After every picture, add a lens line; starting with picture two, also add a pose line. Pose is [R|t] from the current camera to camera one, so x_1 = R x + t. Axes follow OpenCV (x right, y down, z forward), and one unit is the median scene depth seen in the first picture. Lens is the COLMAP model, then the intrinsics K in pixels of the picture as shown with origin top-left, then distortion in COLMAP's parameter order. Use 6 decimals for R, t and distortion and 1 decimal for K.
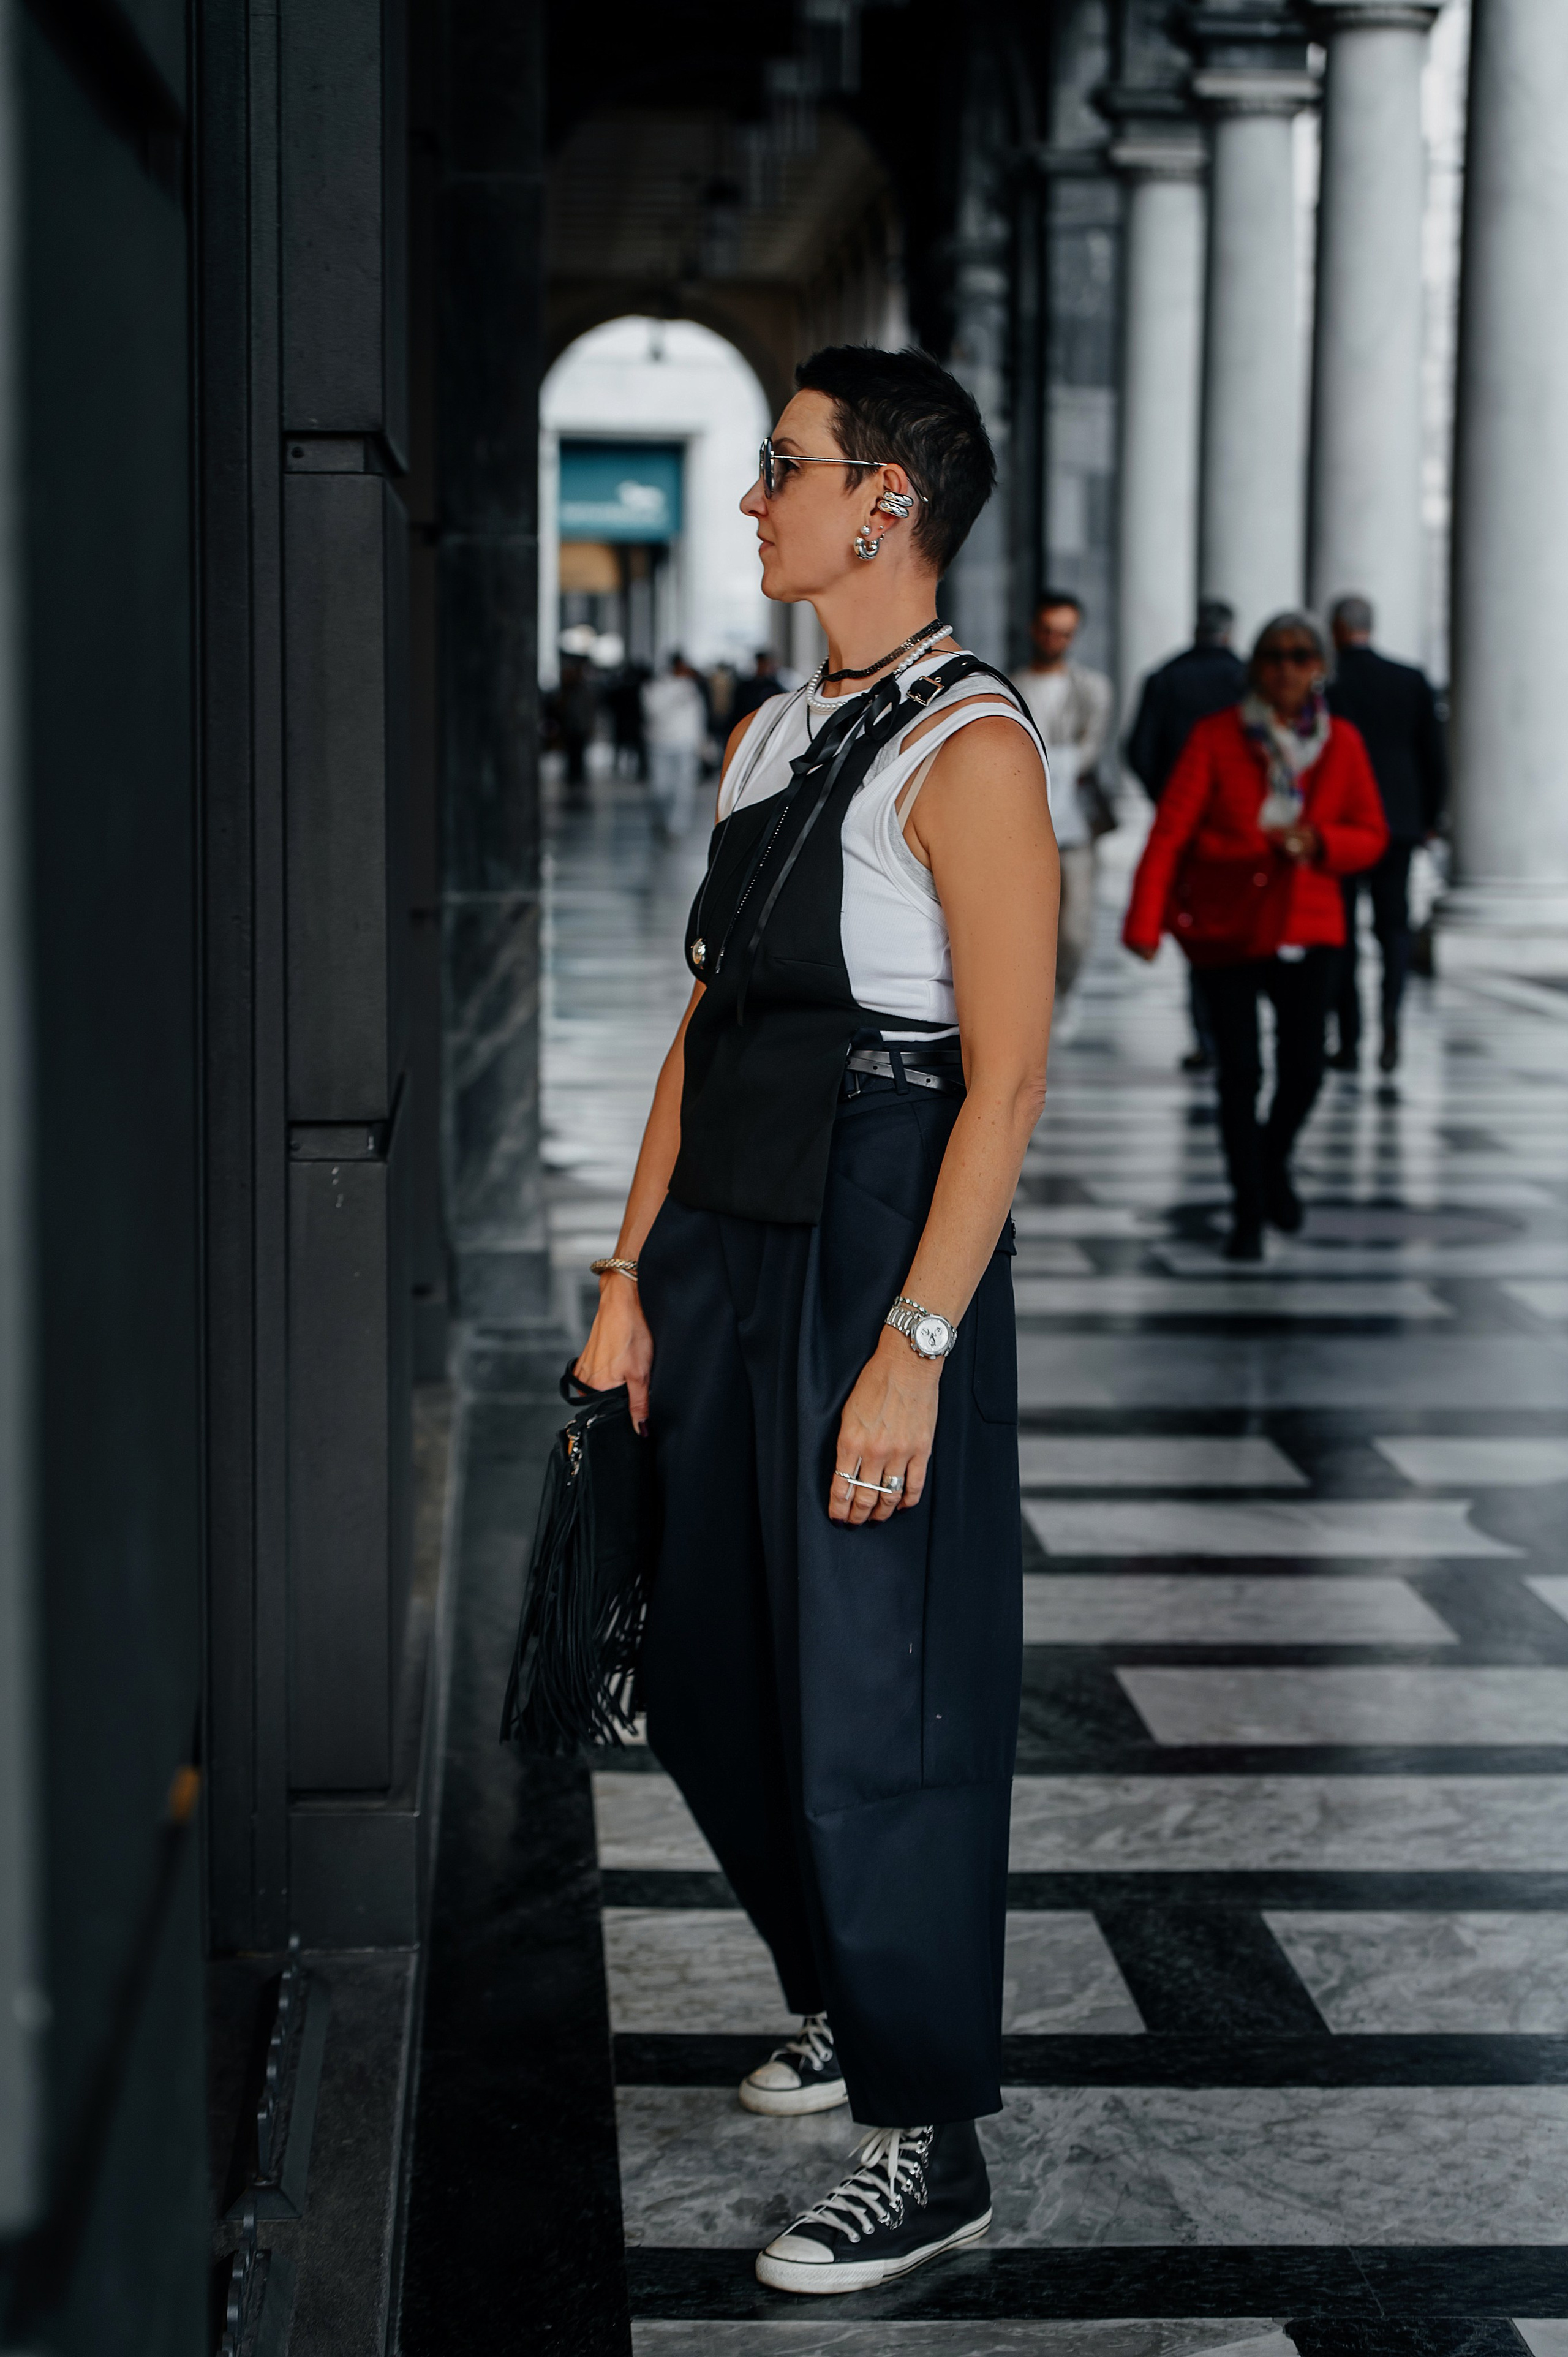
lens RADIAL K [[4860.1, 0, 784.0], [0, 4860.1, 1178.5], [0, 0, 1]] dist [-0.032089, 0.107374]
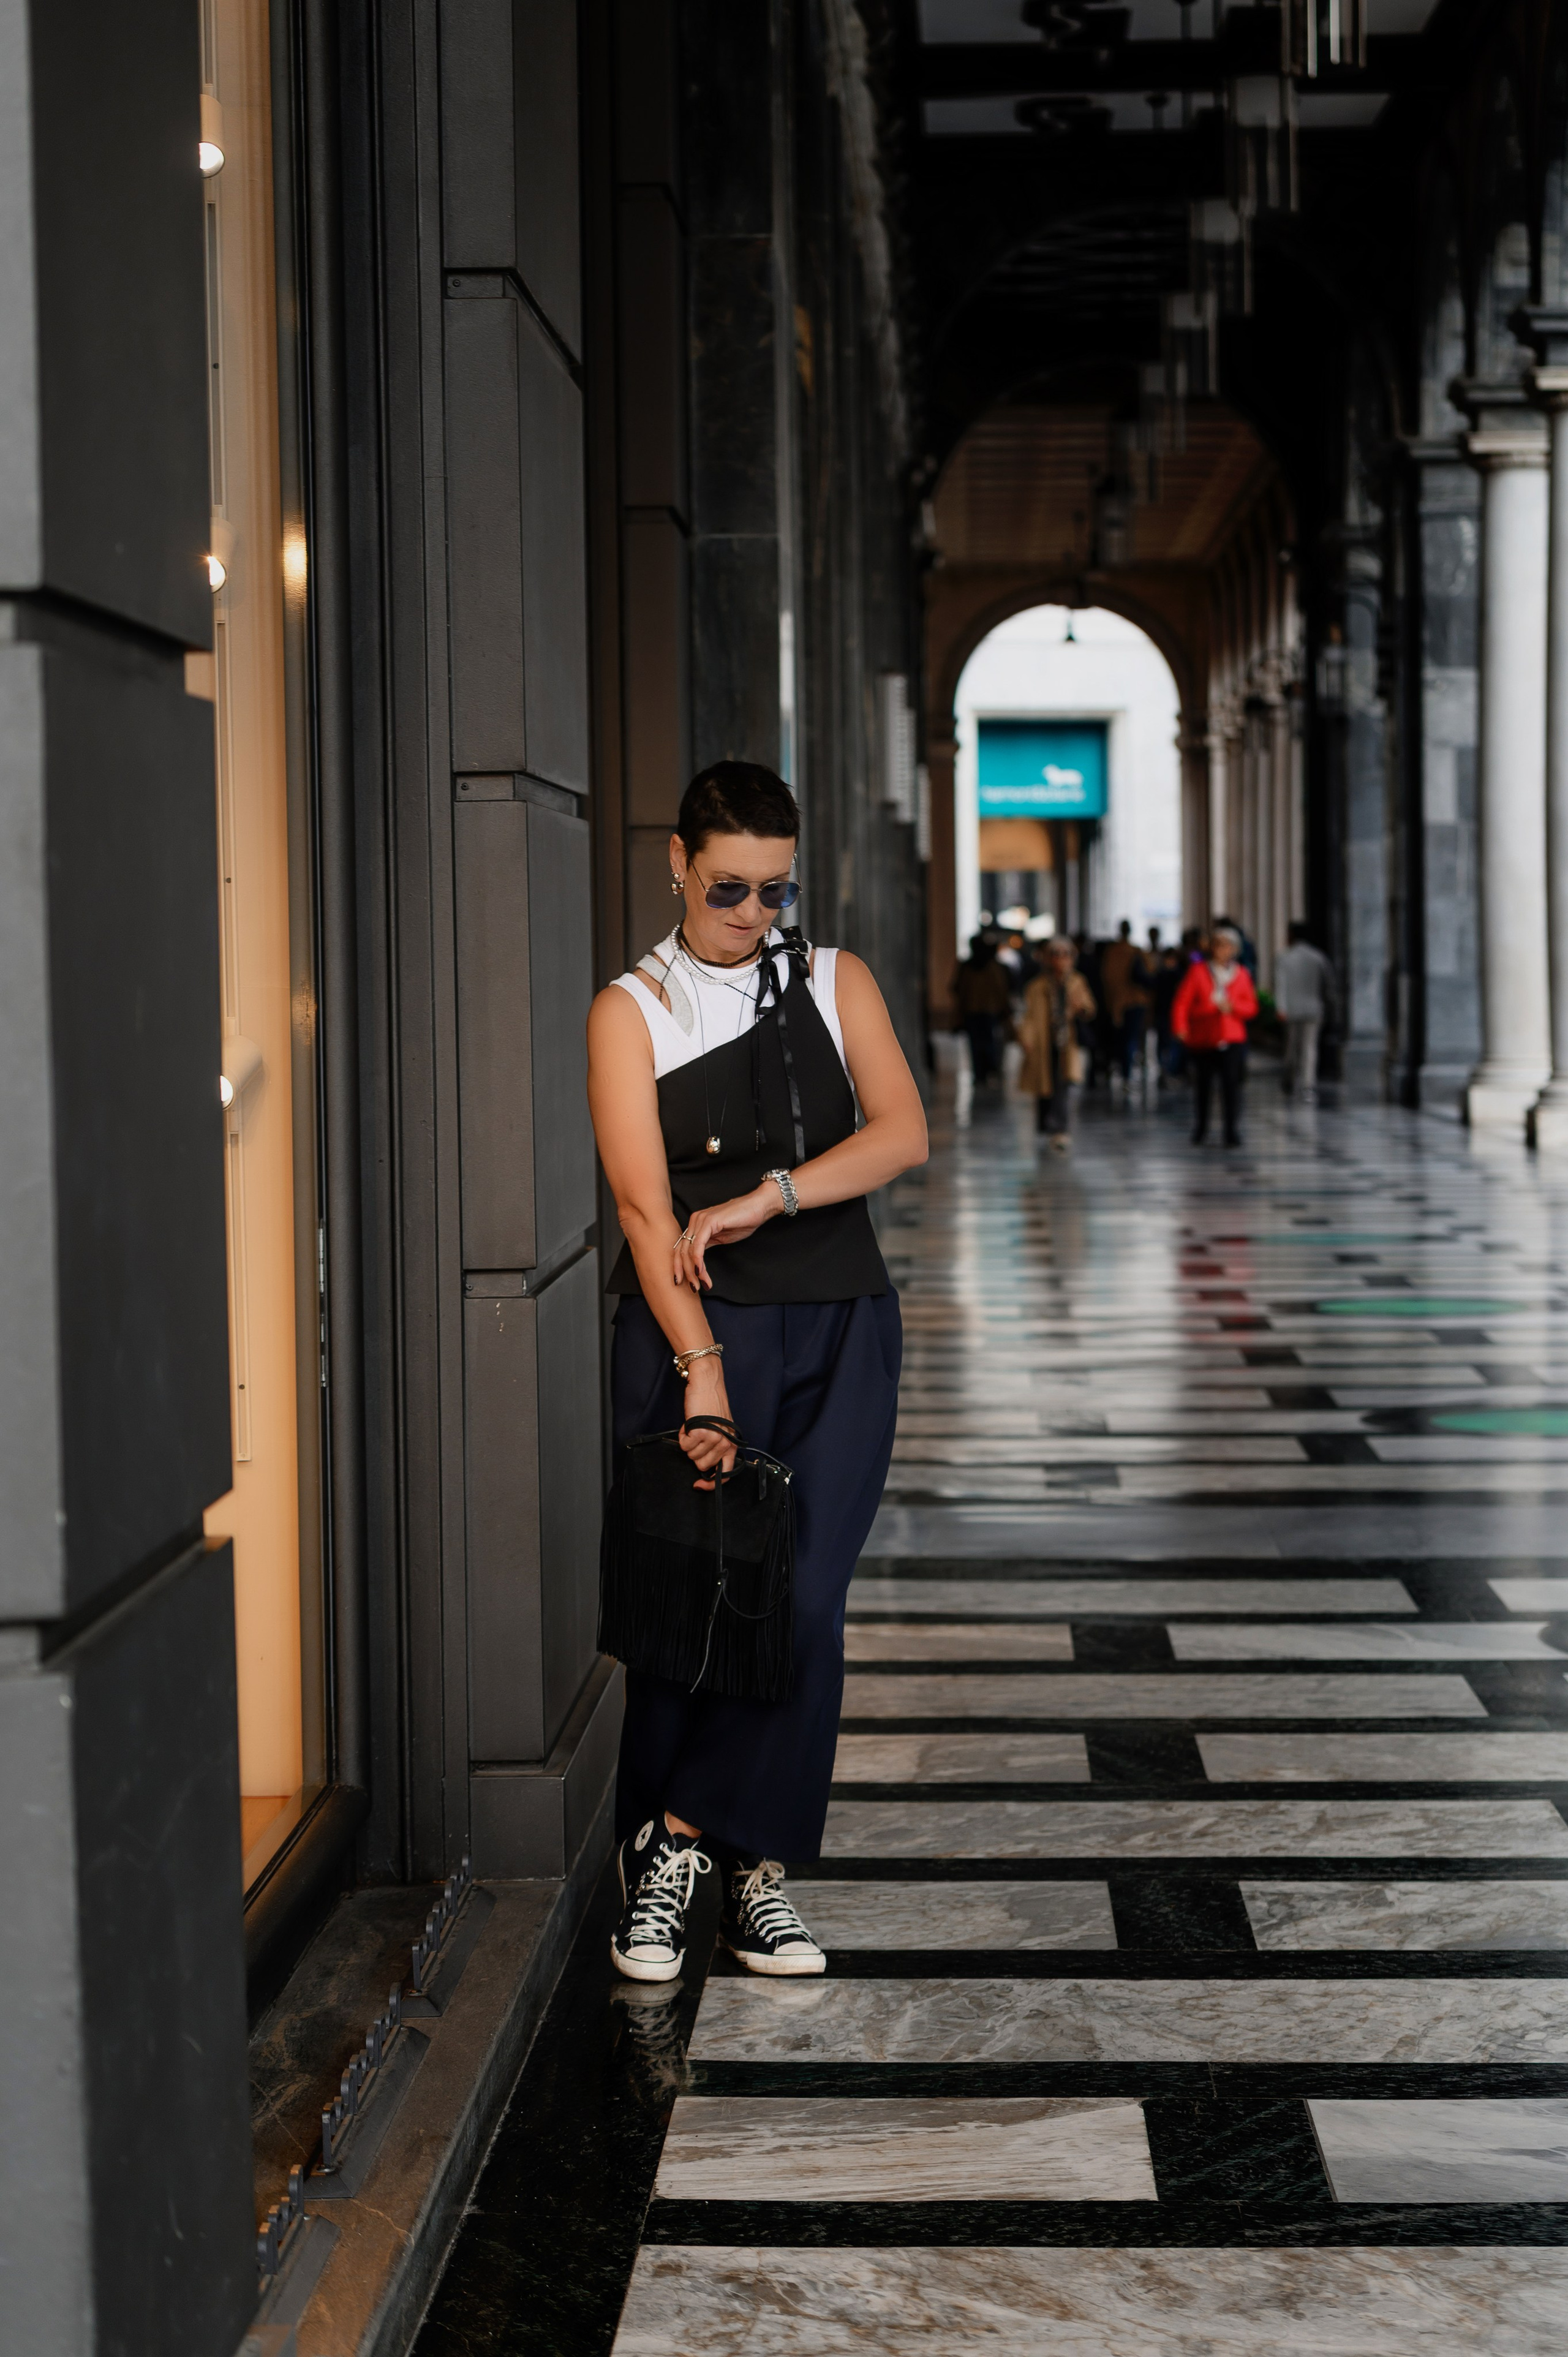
lens RADIAL K [[4860.1, 0, 784.0], [0, 4860.1, 1178.5], [0, 0, 1]] dist [-0.032089, 0.107374]
pose [[0.995696, -0.016140, -0.091267, 0.094092], [0.010917, 0.998289, -0.057436, 0.035035], [0.092038, 0.056193, 0.994169, -0.297568]]
